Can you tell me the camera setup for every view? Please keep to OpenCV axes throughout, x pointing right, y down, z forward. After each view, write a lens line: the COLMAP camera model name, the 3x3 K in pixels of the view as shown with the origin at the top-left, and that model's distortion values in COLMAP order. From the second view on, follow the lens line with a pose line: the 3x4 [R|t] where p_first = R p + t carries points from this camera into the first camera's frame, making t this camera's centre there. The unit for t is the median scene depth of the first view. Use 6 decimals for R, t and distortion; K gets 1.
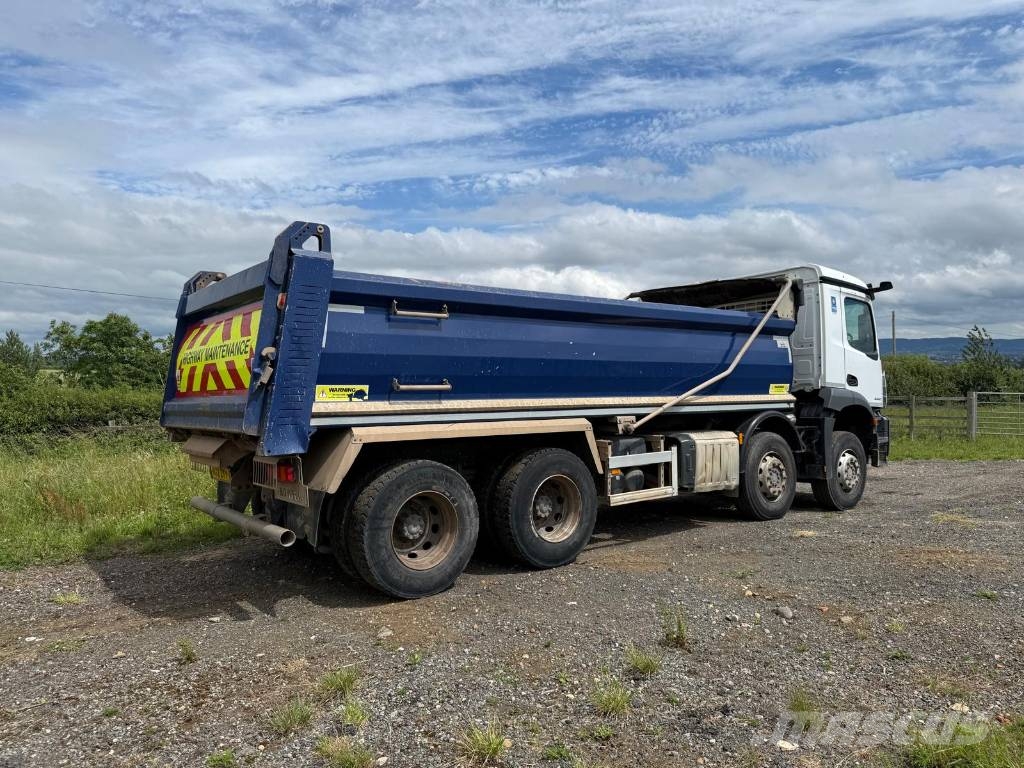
lens RADIAL K [[726.9, 0, 521.5], [0, 726.9, 379.5], [0, 0, 1]] dist [0.089882, -0.116826]
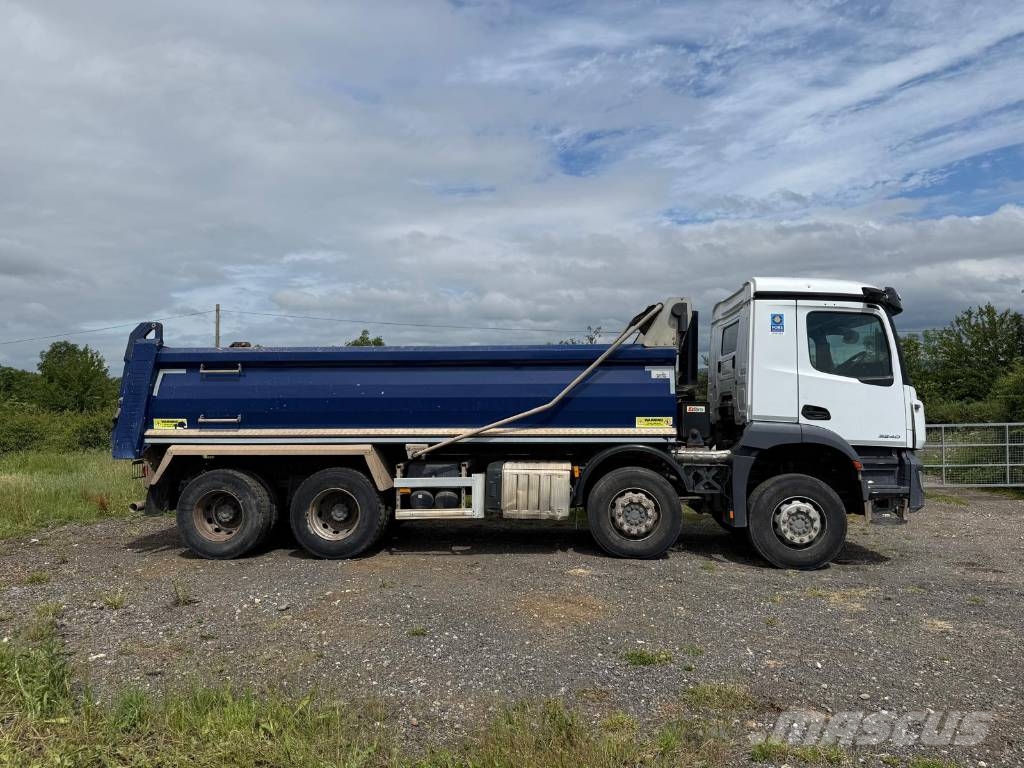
lens RADIAL K [[726.9, 0, 521.5], [0, 726.9, 379.5], [0, 0, 1]] dist [0.089882, -0.116826]
pose [[0.739987, -0.016097, -0.672429, 0.774011], [0.007304, 0.999847, -0.015896, -0.025605], [0.672582, 0.006851, 0.739991, 0.171540]]
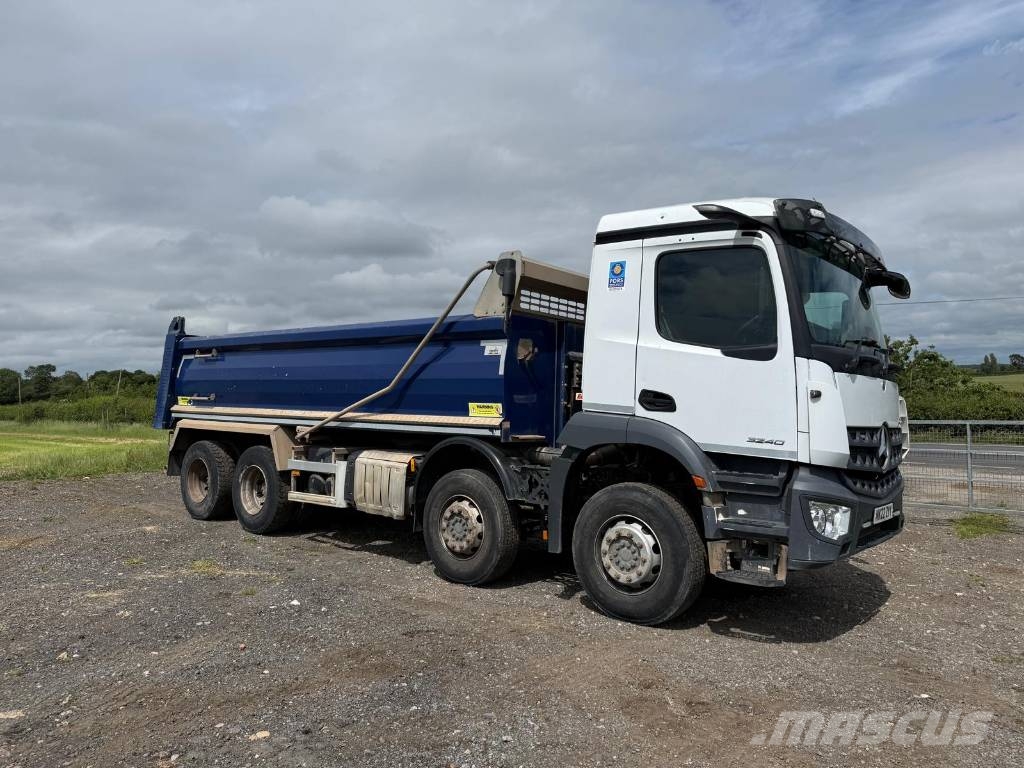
lens RADIAL K [[726.9, 0, 521.5], [0, 726.9, 379.5], [0, 0, 1]] dist [0.089882, -0.116826]
pose [[0.202296, -0.026803, -0.978957, 0.989746], [-0.015874, 0.999404, -0.030643, 0.003667], [0.979196, 0.021739, 0.201750, 0.798603]]
